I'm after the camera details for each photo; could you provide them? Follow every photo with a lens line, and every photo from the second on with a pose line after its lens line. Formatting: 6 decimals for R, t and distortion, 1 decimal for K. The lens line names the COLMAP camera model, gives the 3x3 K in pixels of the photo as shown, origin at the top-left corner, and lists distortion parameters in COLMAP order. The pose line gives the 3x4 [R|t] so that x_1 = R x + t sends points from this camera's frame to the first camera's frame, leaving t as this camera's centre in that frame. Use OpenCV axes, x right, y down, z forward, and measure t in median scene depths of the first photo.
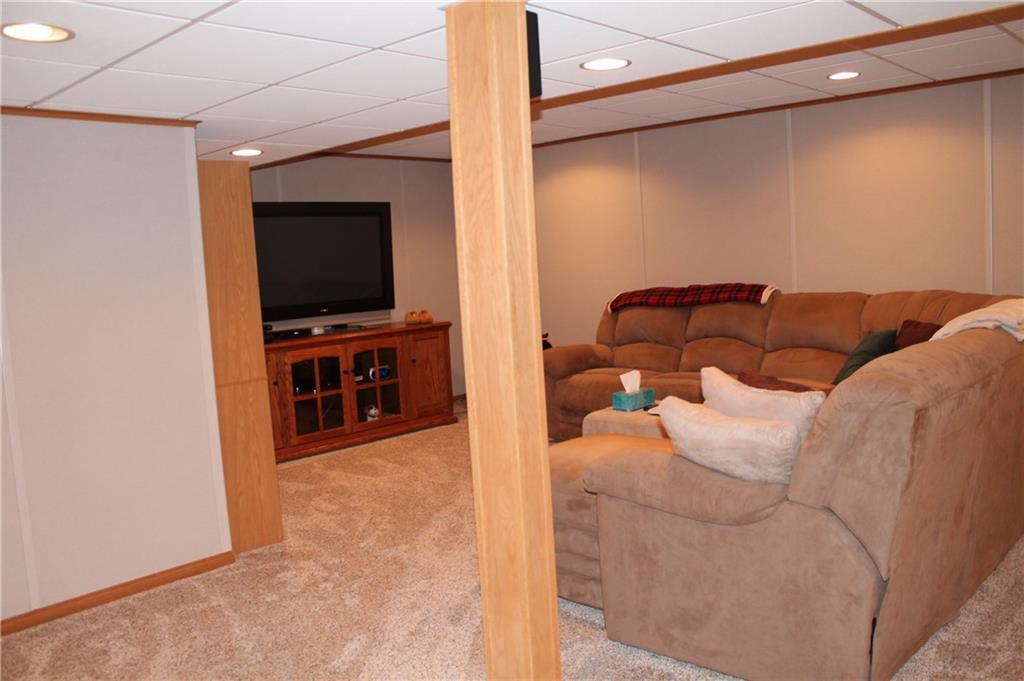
lens RADIAL K [[877.9, 0, 516.6], [0, 877.9, 345.5], [0, 0, 1]] dist [-0.156520, 0.150459]
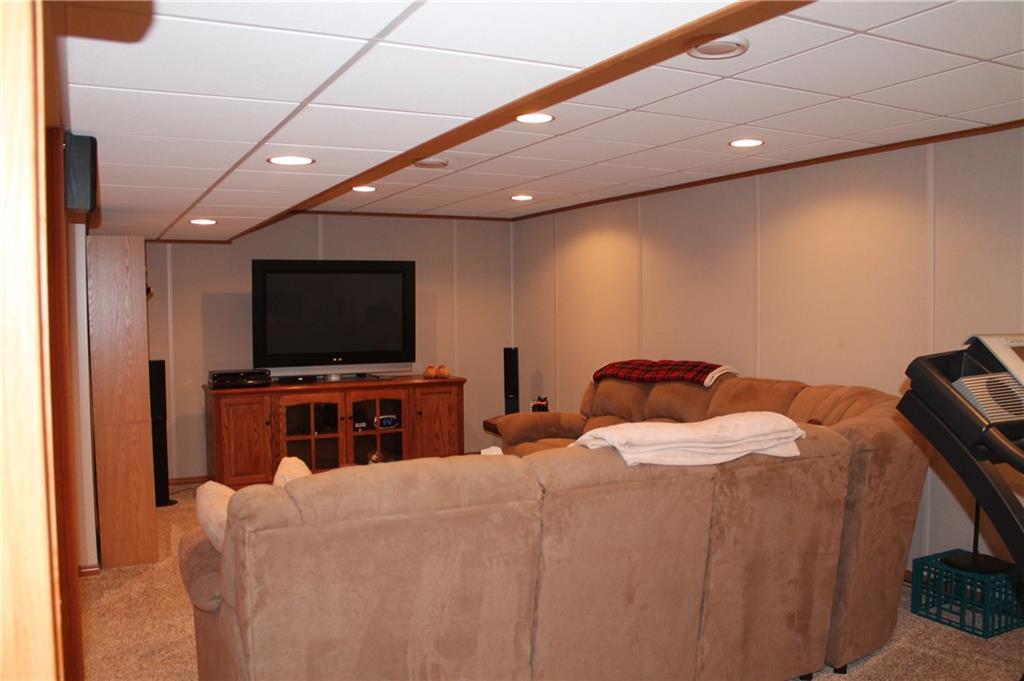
lens RADIAL K [[877.9, 0, 541.9], [0, 877.9, 365.8], [0, 0, 1]] dist [-0.156520, 0.150459]
pose [[0.941089, 0.069909, -0.330854, 0.383864], [-0.076625, 0.997033, -0.007282, -0.044919], [0.329363, 0.032204, 0.943654, 0.059476]]
